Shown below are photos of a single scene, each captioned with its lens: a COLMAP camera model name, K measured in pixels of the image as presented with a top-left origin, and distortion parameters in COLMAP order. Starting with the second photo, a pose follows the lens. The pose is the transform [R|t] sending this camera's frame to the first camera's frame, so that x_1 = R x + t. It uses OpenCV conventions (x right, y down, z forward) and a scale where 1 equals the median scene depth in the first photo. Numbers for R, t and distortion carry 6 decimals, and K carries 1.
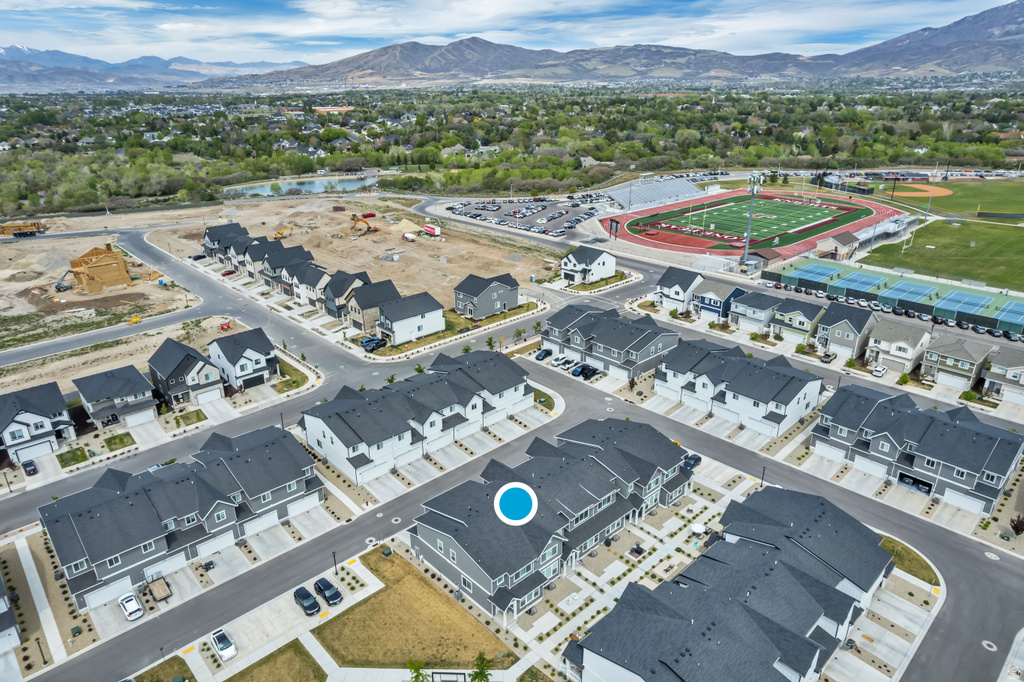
lens RADIAL K [[655.8, 0, 516.2], [0, 655.8, 335.3], [0, 0, 1]] dist [-0.080254, 0.074182]
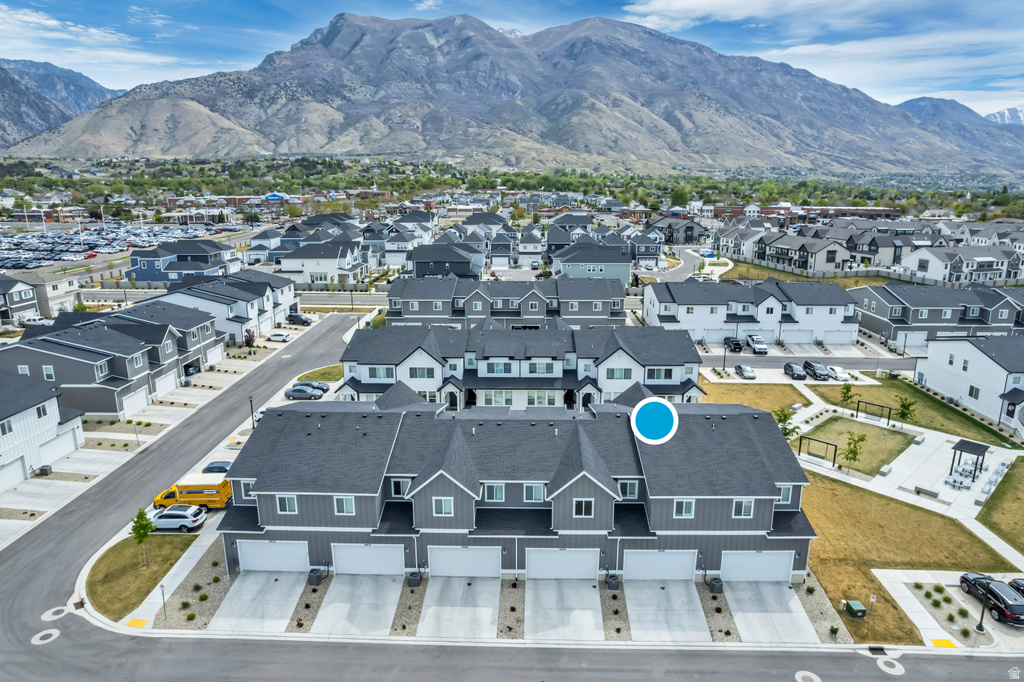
lens RADIAL K [[655.8, 0, 516.3], [0, 655.8, 337.9], [0, 0, 1]] dist [-0.080254, 0.074182]
pose [[-0.710865, -0.162198, 0.684370, -0.206462], [0.260077, 0.843455, 0.470047, -0.073802], [-0.653476, 0.512128, -0.557399, 0.876399]]
